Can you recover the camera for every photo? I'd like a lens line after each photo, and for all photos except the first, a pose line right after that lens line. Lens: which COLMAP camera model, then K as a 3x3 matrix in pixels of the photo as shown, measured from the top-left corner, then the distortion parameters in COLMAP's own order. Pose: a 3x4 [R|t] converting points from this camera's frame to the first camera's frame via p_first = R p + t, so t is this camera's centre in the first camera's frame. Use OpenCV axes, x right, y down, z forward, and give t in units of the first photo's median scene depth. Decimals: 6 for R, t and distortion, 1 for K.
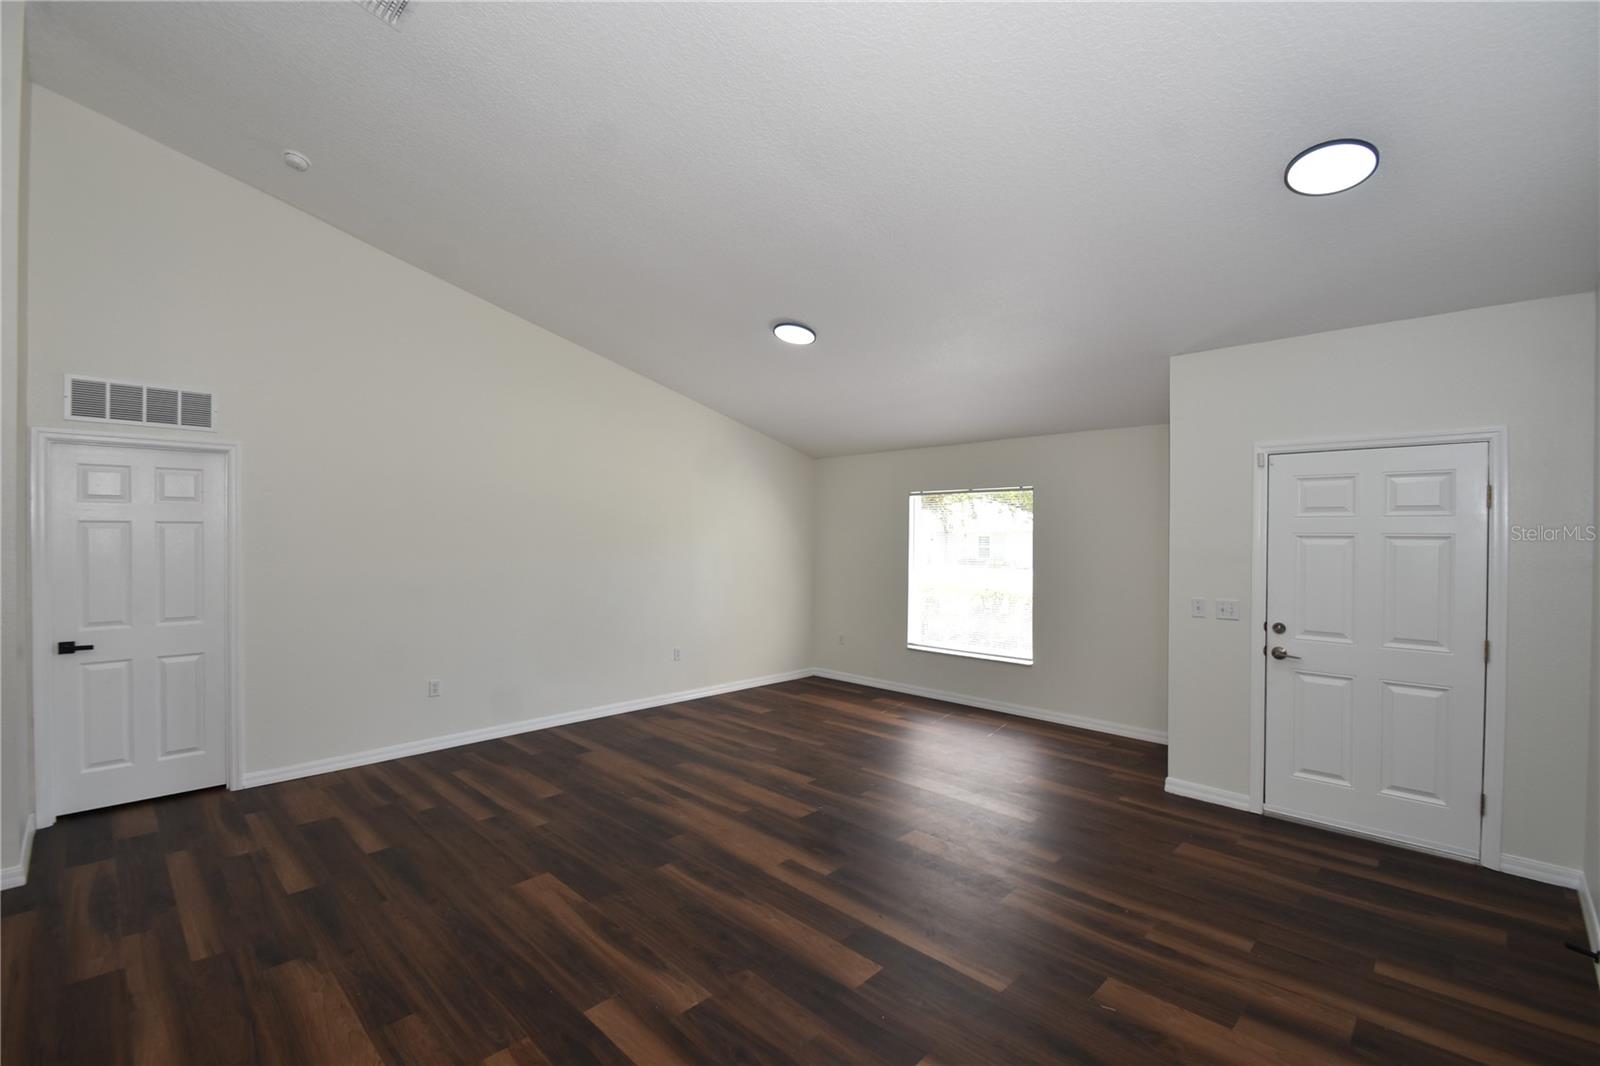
lens RADIAL K [[698.5, 0, 799.9], [0, 698.5, 530.0], [0, 0, 1]] dist [0.008634, -0.010317]
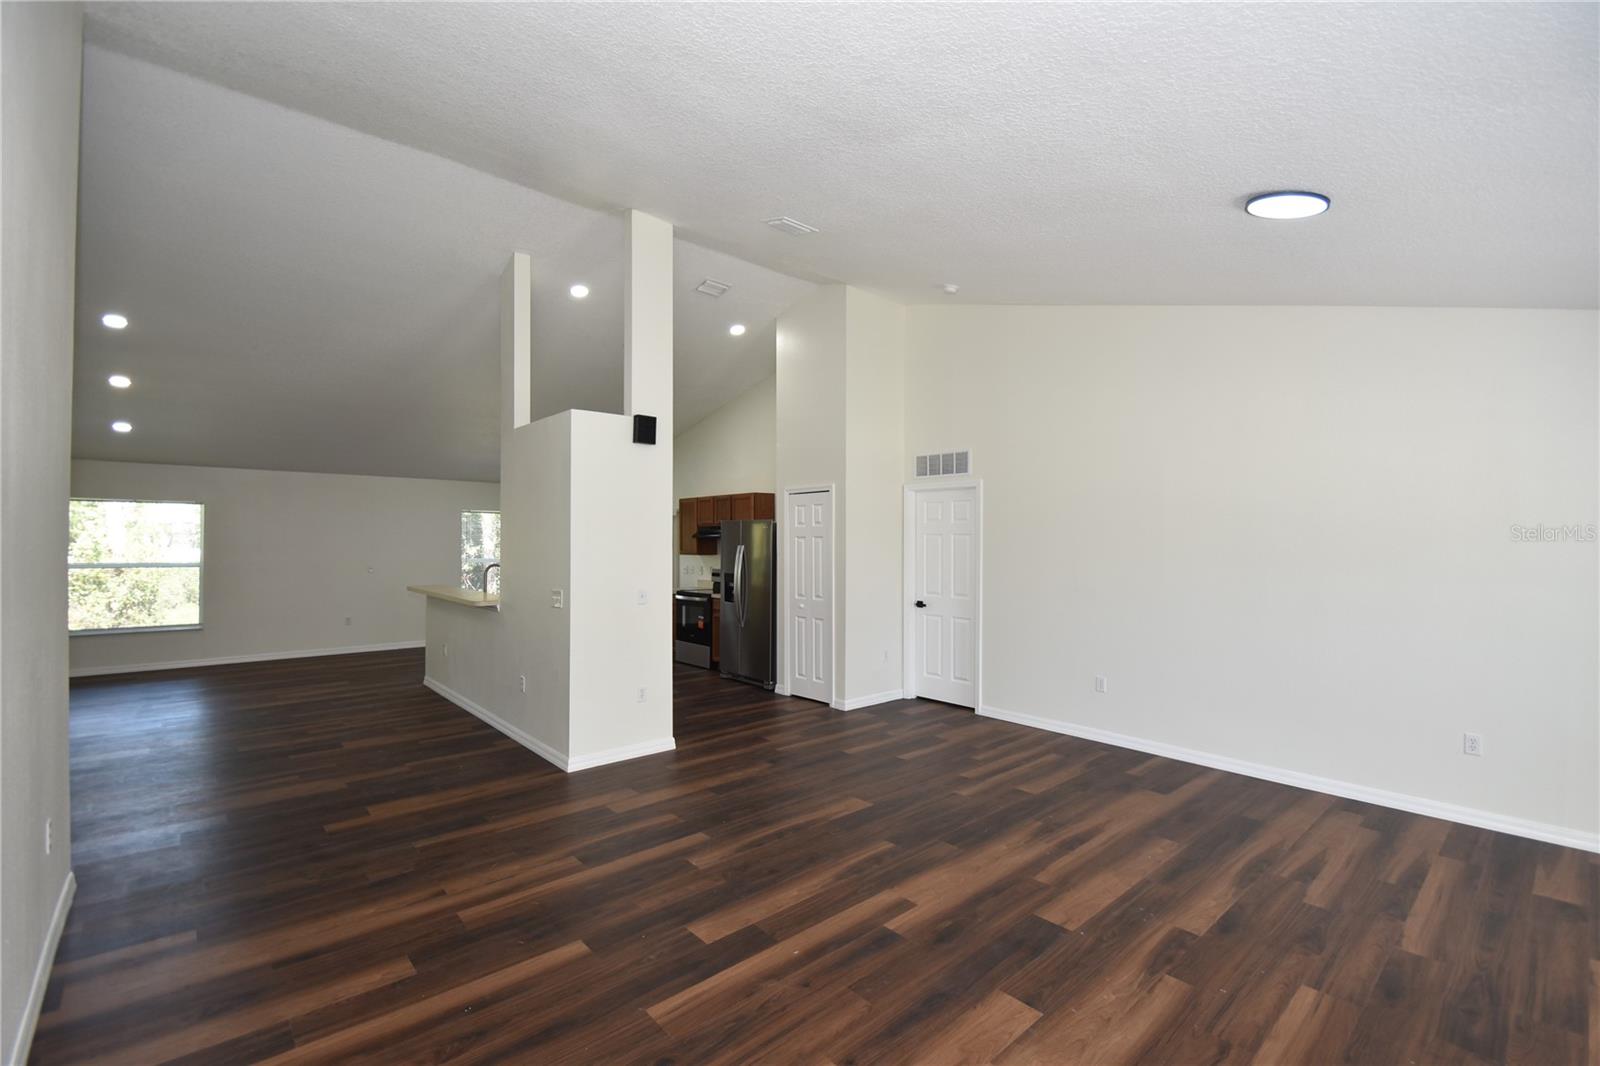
lens RADIAL K [[698.5, 0, 797.4], [0, 698.5, 535.1], [0, 0, 1]] dist [0.008634, -0.010317]
pose [[-0.068441, -0.008801, -0.997616, 0.740585], [0.001018, 0.999960, -0.008892, 0.004070], [0.997655, -0.001624, -0.068429, 0.751472]]
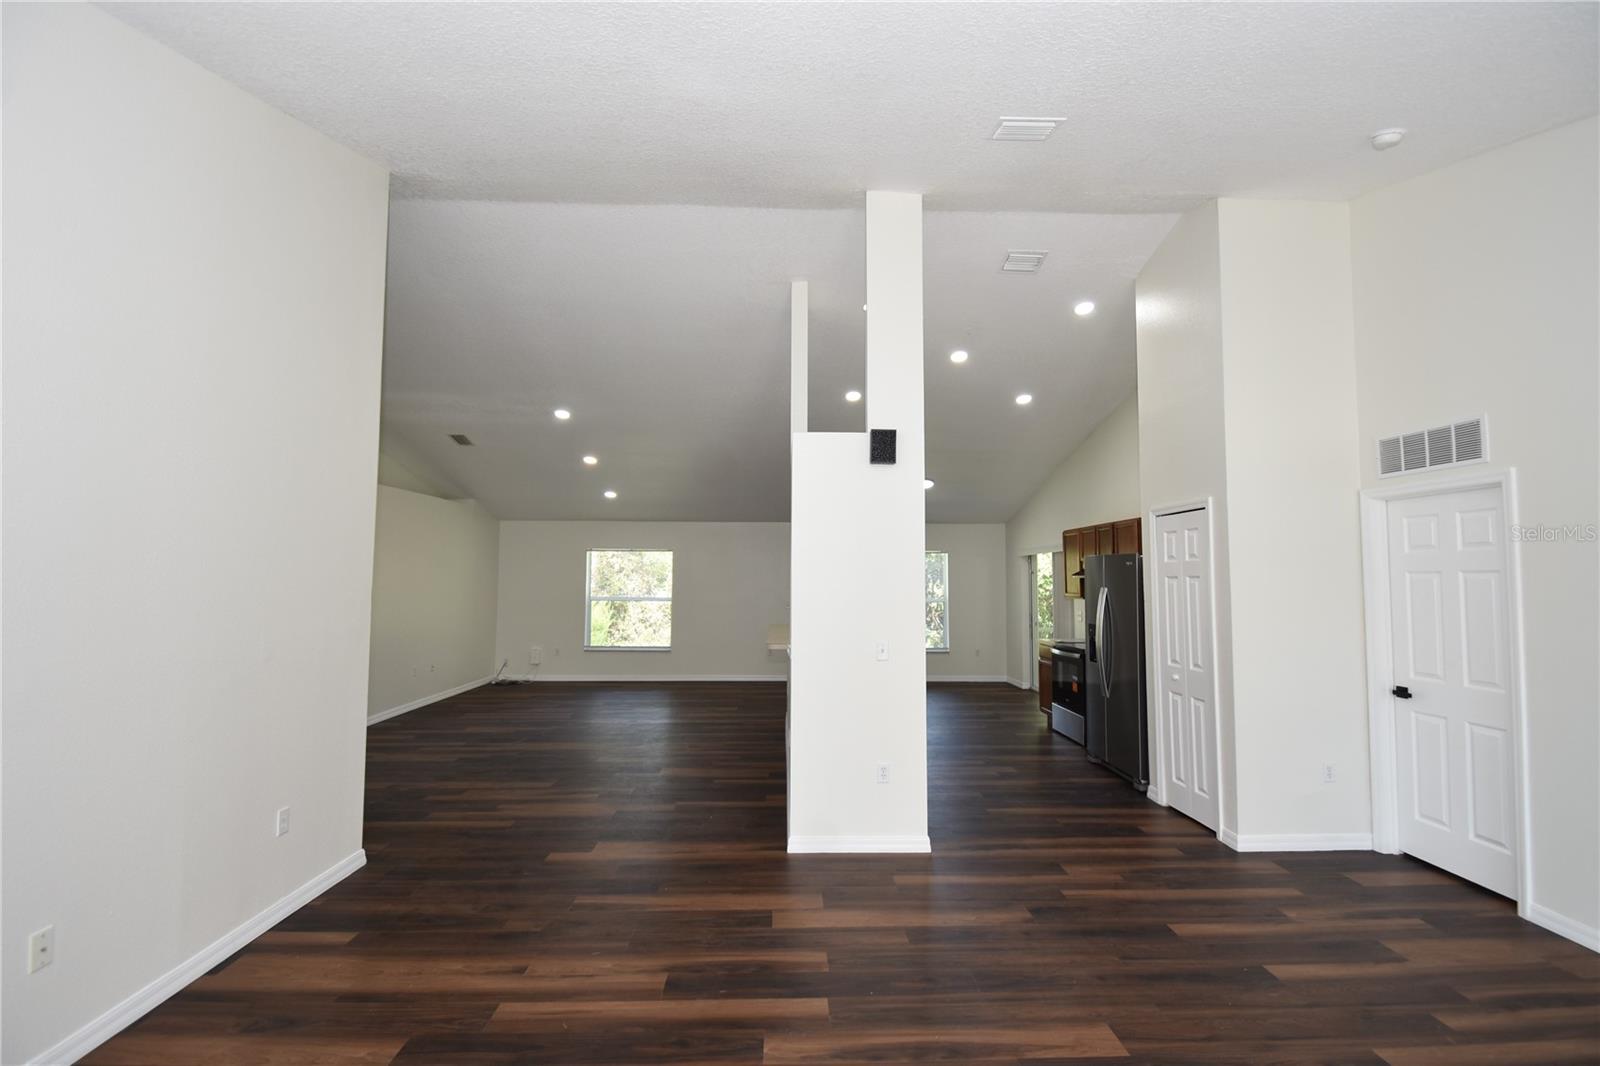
lens RADIAL K [[698.5, 0, 798.2], [0, 698.5, 535.8], [0, 0, 1]] dist [0.008634, -0.010317]
pose [[-0.691250, -0.047396, -0.721060, 0.332813], [-0.001125, 0.997916, -0.064515, 0.001316], [0.722615, -0.043785, -0.689863, 1.008374]]
